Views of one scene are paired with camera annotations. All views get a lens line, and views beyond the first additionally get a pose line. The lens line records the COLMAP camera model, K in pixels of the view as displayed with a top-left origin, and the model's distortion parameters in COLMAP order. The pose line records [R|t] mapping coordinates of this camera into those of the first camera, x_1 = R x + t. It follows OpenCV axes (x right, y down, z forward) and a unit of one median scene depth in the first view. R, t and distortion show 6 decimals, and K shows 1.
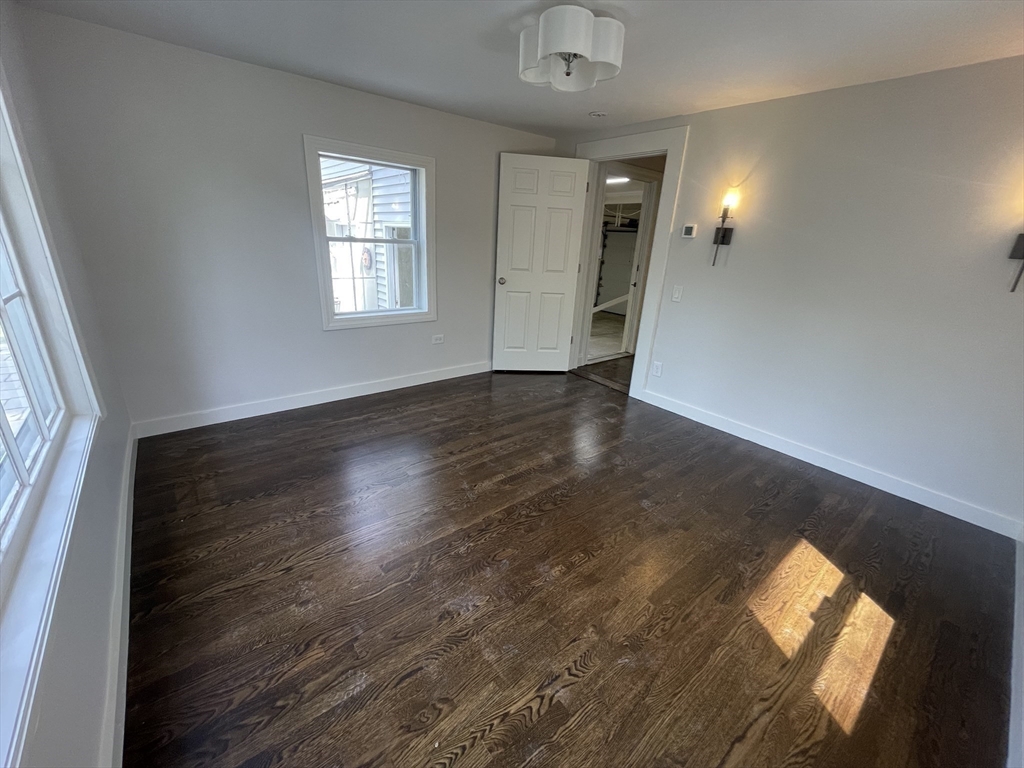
lens RADIAL K [[411.5, 0, 511.9], [0, 411.5, 383.1], [0, 0, 1]] dist [-0.008715, 0.000094]
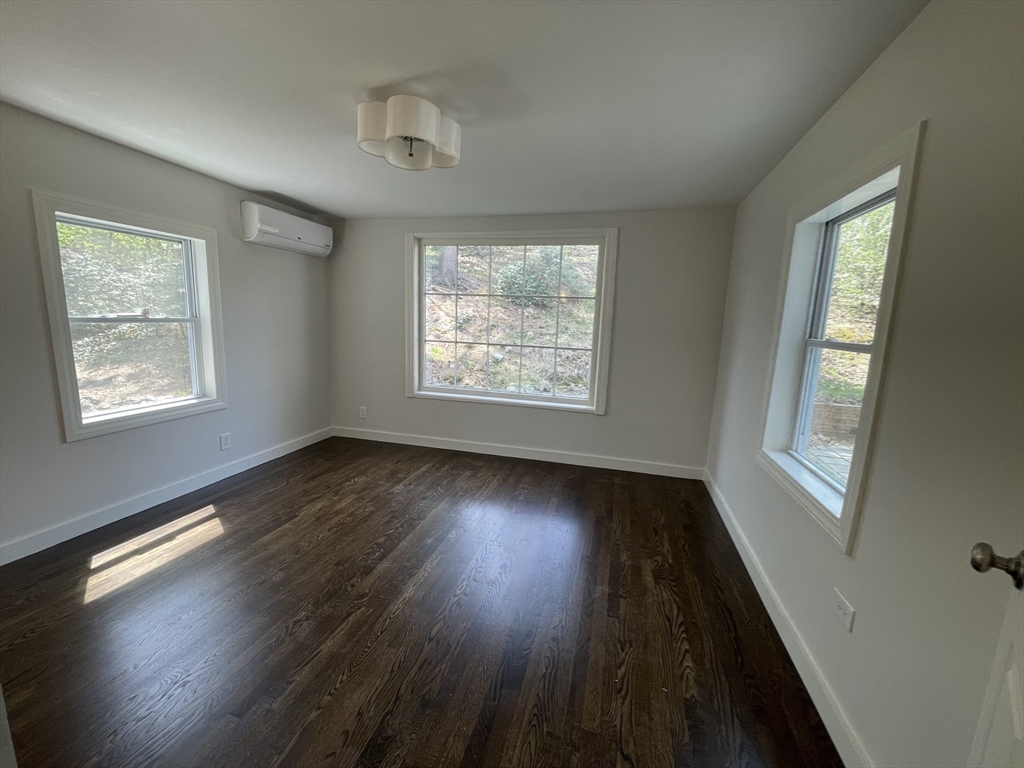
lens RADIAL K [[411.5, 0, 512.2], [0, 411.5, 384.6], [0, 0, 1]] dist [-0.008715, 0.000094]
pose [[-0.809182, 0.011682, -0.587442, 0.588876], [-0.267789, 0.882591, 0.386422, -0.770918], [0.522985, 0.469996, -0.711049, 2.324065]]
